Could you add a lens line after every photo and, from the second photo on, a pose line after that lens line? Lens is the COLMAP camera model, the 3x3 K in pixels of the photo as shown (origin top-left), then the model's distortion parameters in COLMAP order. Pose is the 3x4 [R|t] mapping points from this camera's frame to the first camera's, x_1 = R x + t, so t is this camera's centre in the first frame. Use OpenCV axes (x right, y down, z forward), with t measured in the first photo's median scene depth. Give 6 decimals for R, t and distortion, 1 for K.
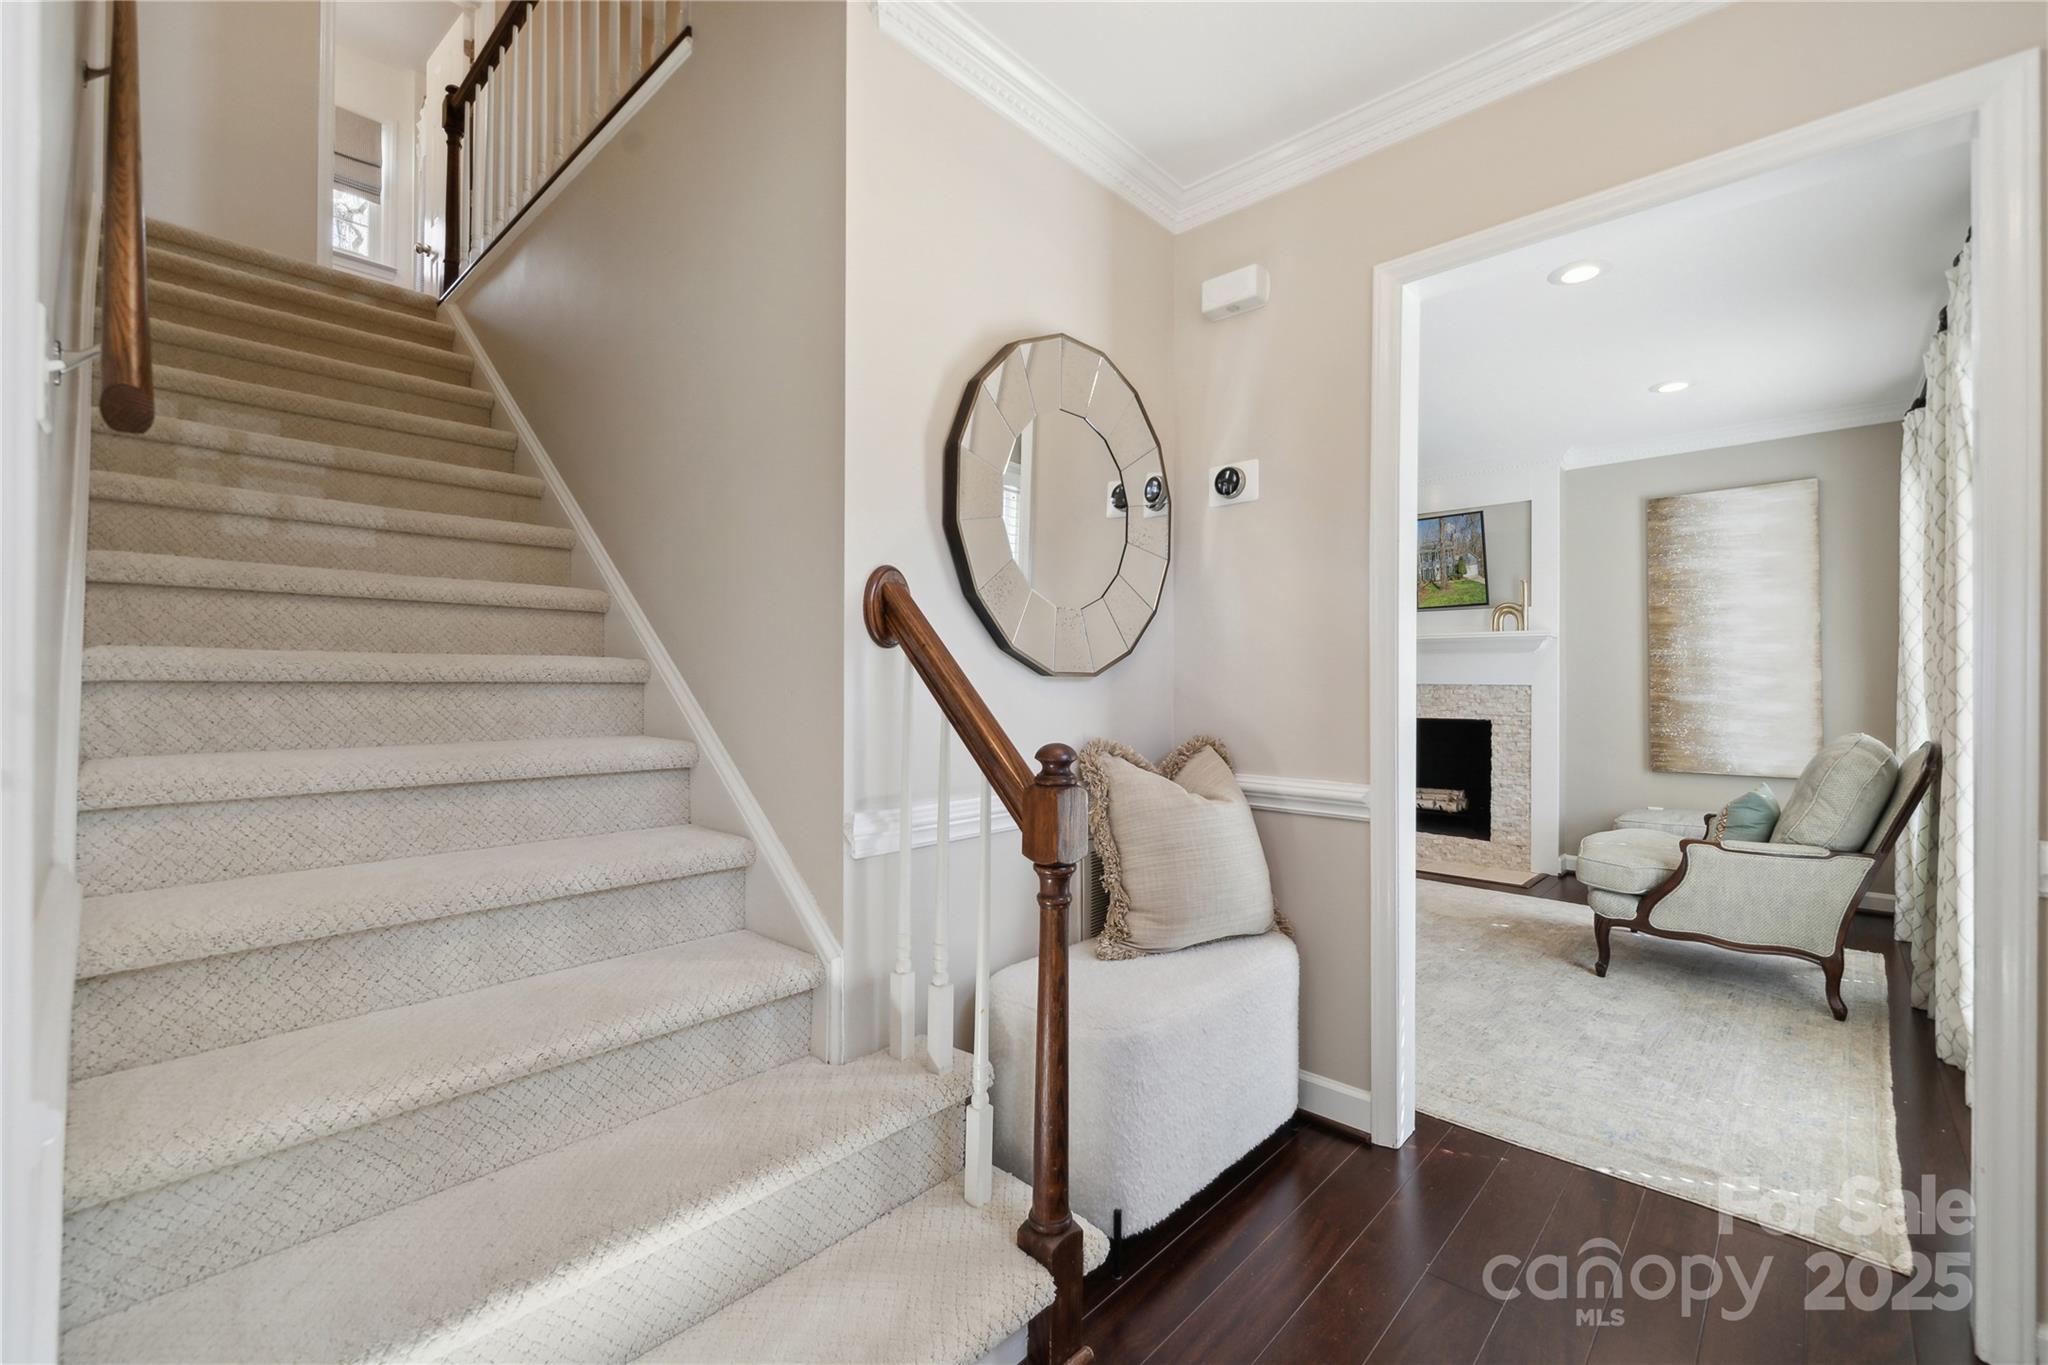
lens RADIAL K [[868.4, 0, 1029.1], [0, 868.4, 680.0], [0, 0, 1]] dist [0.002632, 0.000273]
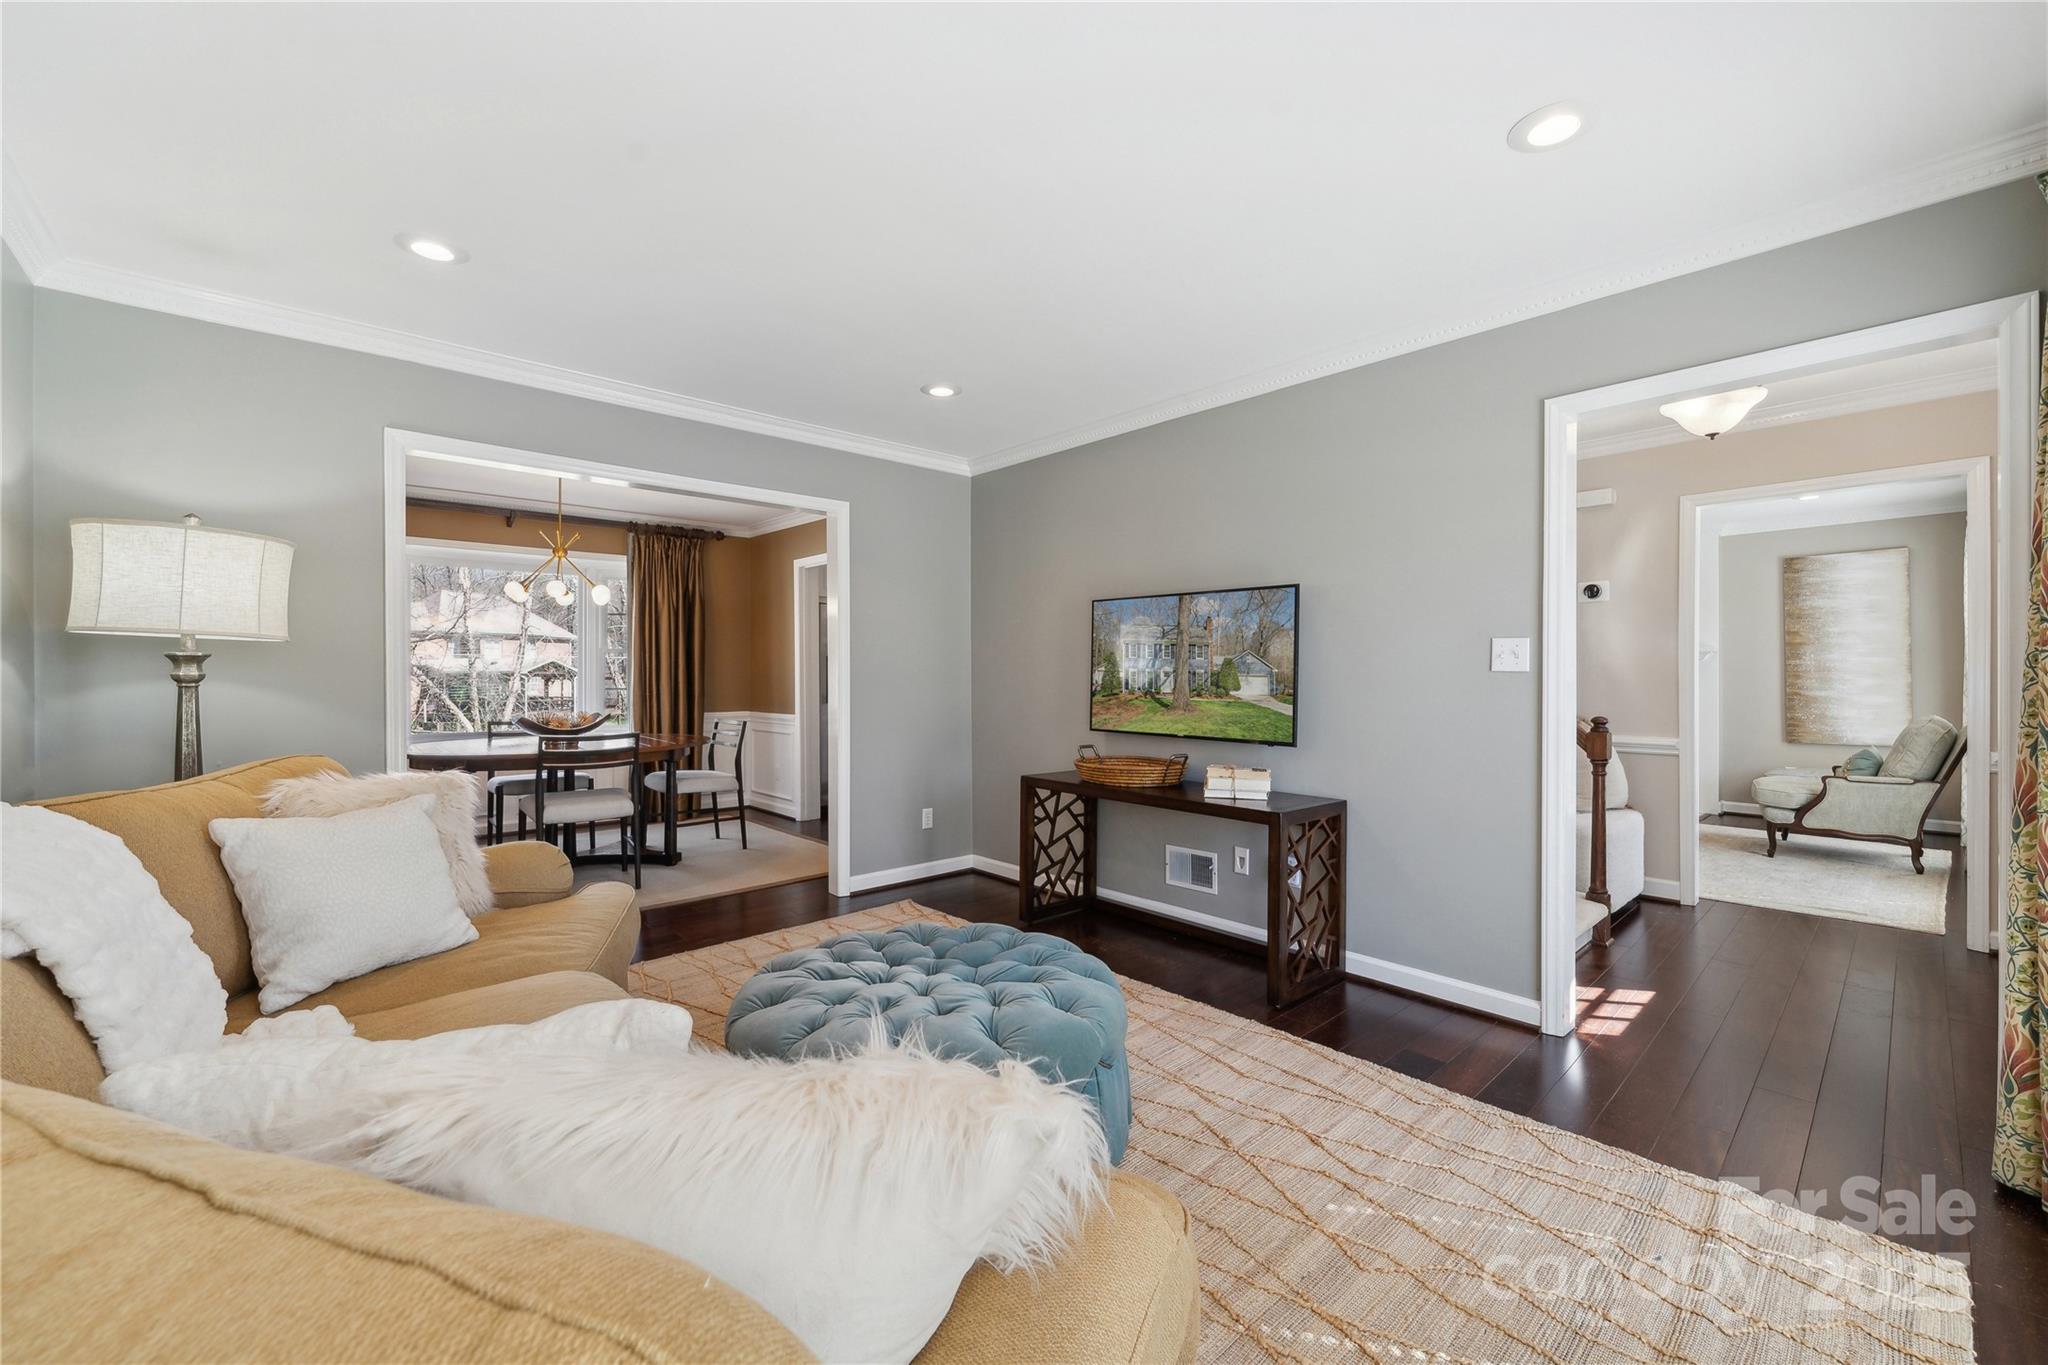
lens RADIAL K [[826.8, 0, 1032.4], [0, 826.8, 678.5], [0, 0, 1]] dist [-0.000284, -0.000004]
pose [[0.996568, -0.006407, -0.082534, -0.465552], [0.007001, 0.999952, 0.006909, -0.023955], [0.082486, -0.007463, 0.996564, -0.526376]]
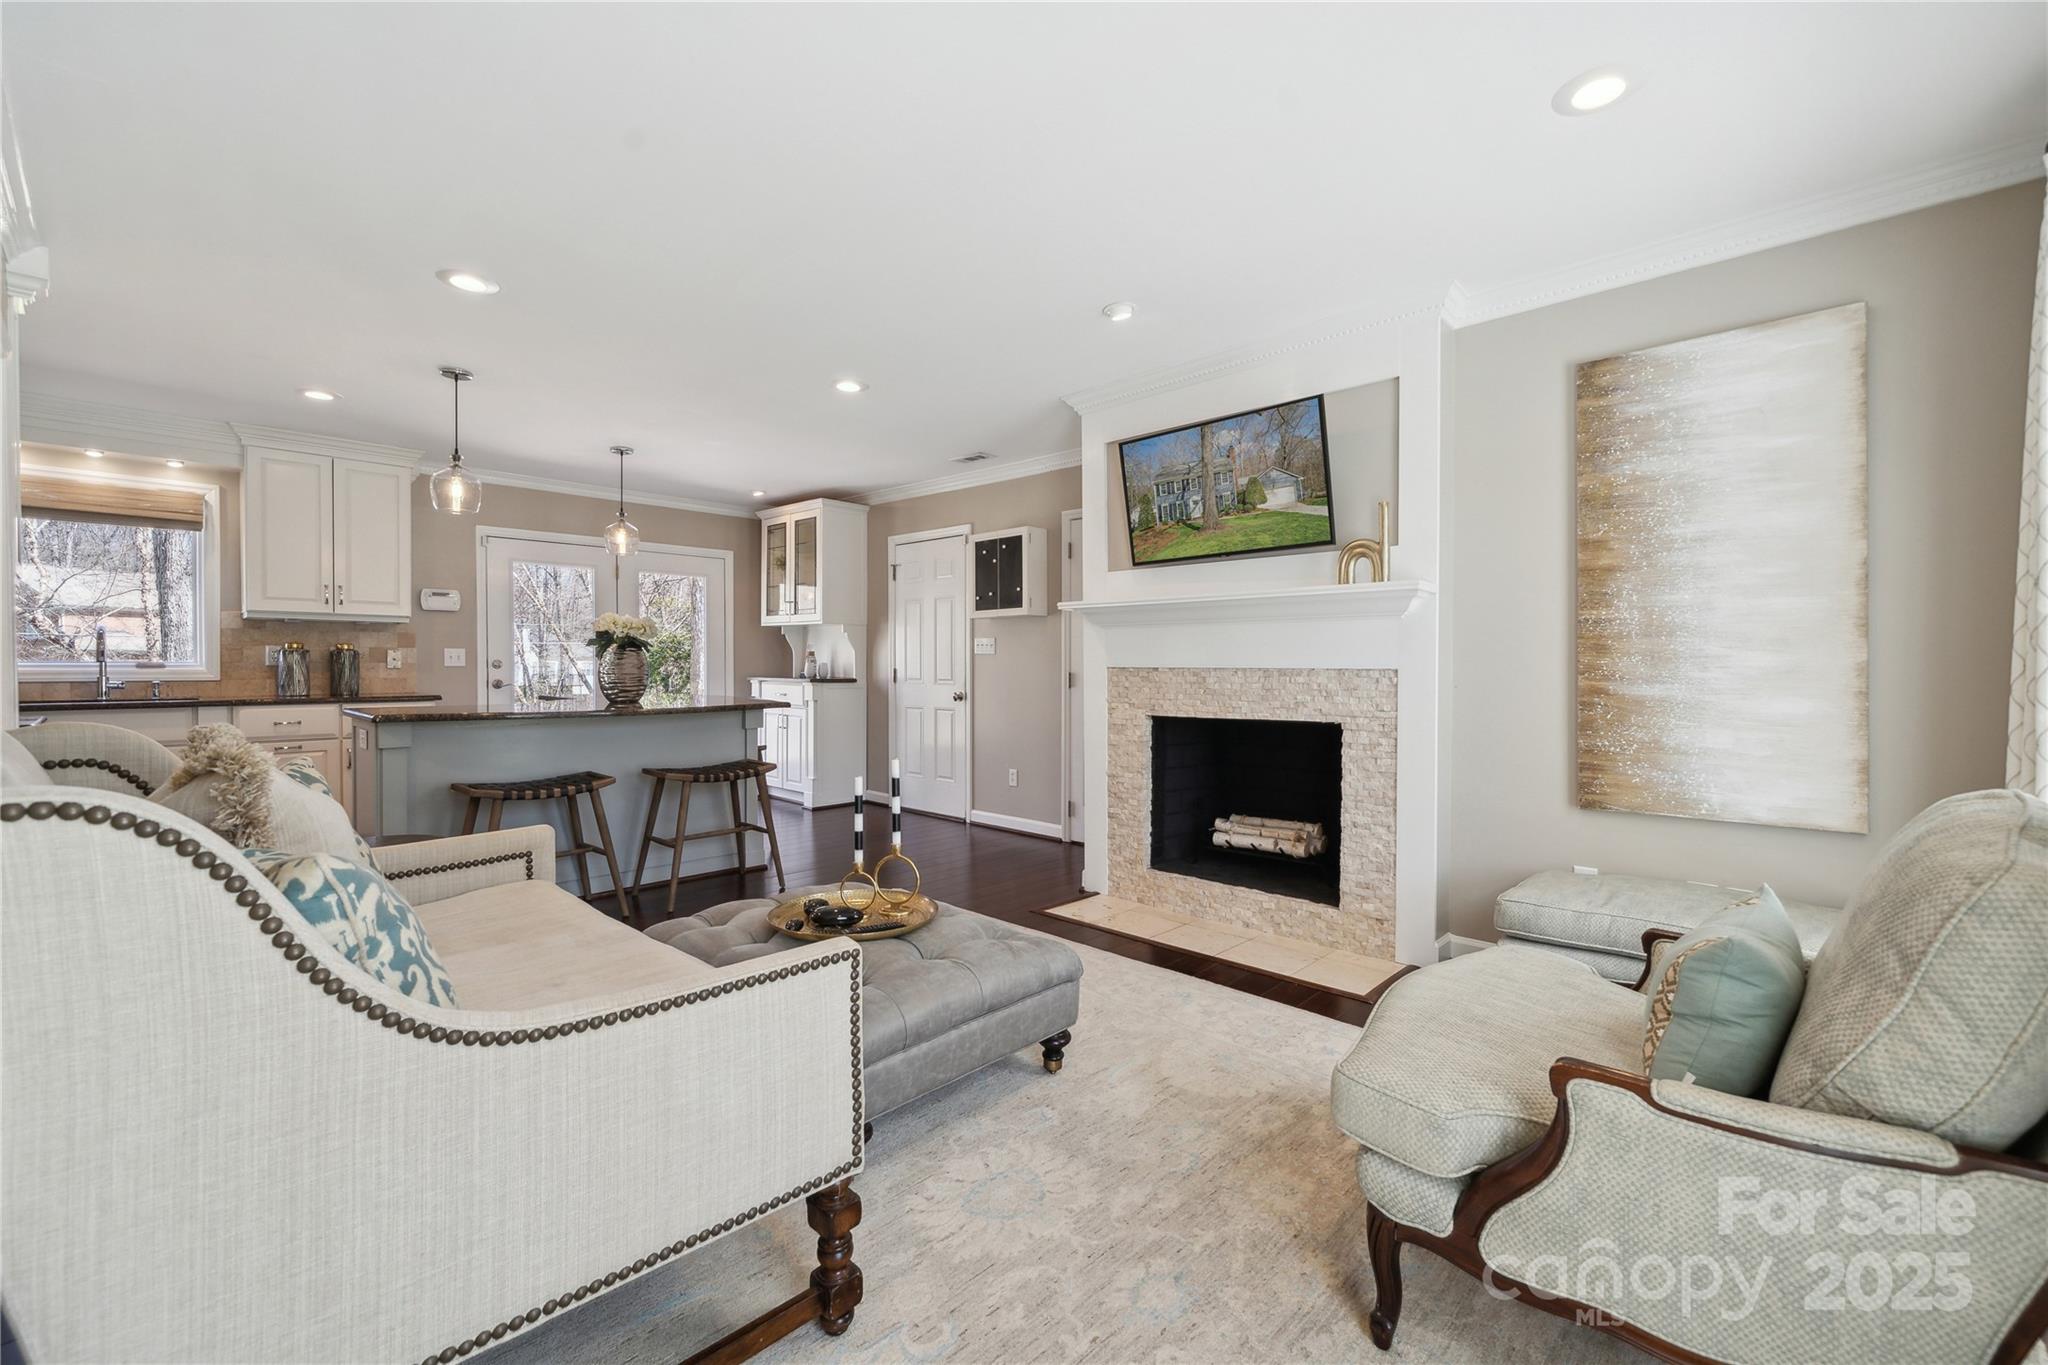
lens RADIAL K [[858.5, 0, 1024.0], [0, 858.5, 682.5], [0, 0, 1]] dist [-0.000574, -0.000146]
pose [[0.999957, -0.004327, -0.008187, 0.342677], [0.004498, 0.999770, 0.020950, 0.001234], [0.008094, -0.020986, 0.999747, 0.409275]]
